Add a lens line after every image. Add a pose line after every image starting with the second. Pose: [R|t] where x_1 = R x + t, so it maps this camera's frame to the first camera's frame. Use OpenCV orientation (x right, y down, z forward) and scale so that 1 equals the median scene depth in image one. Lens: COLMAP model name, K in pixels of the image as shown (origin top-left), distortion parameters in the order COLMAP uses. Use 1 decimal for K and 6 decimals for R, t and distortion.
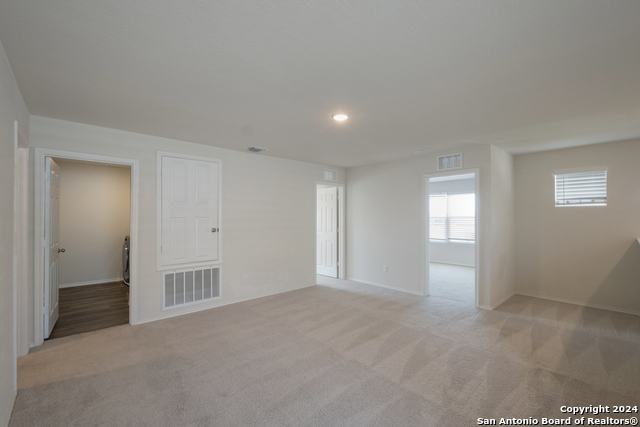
lens RADIAL K [[278.0, 0, 313.0], [0, 278.0, 215.0], [0, 0, 1]] dist [0.000202, -0.000084]
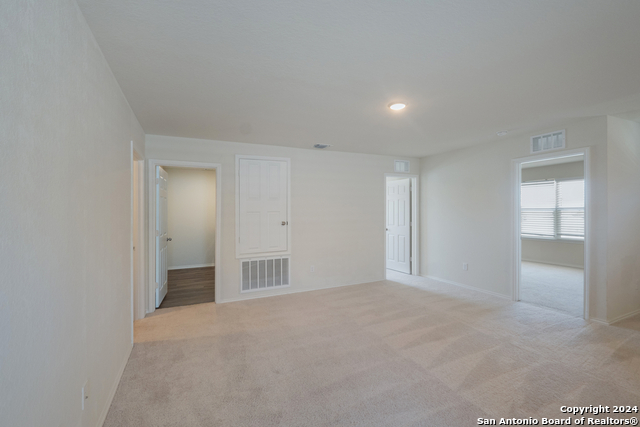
lens RADIAL K [[276.5, 0, 309.9], [0, 276.5, 211.5], [0, 0, 1]] dist [0.000320, -0.000056]
pose [[0.955038, -0.010532, -0.296297, 0.077447], [0.013644, 0.999871, 0.008437, -0.000287], [0.296170, -0.012101, 0.955058, -0.003737]]
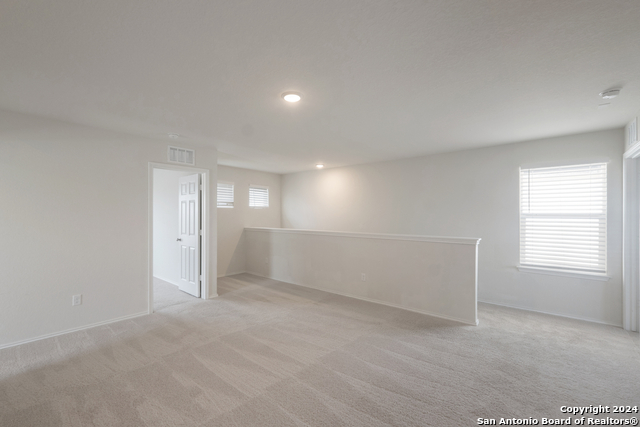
lens RADIAL K [[278.0, 0, 313.0], [0, 278.0, 215.0], [0, 0, 1]] dist [0.000202, -0.000084]
pose [[-0.120409, -0.001653, 0.992723, -0.622640], [-0.007061, 0.999975, 0.000809, 0.003978], [-0.992699, -0.006912, -0.120418, 0.856195]]
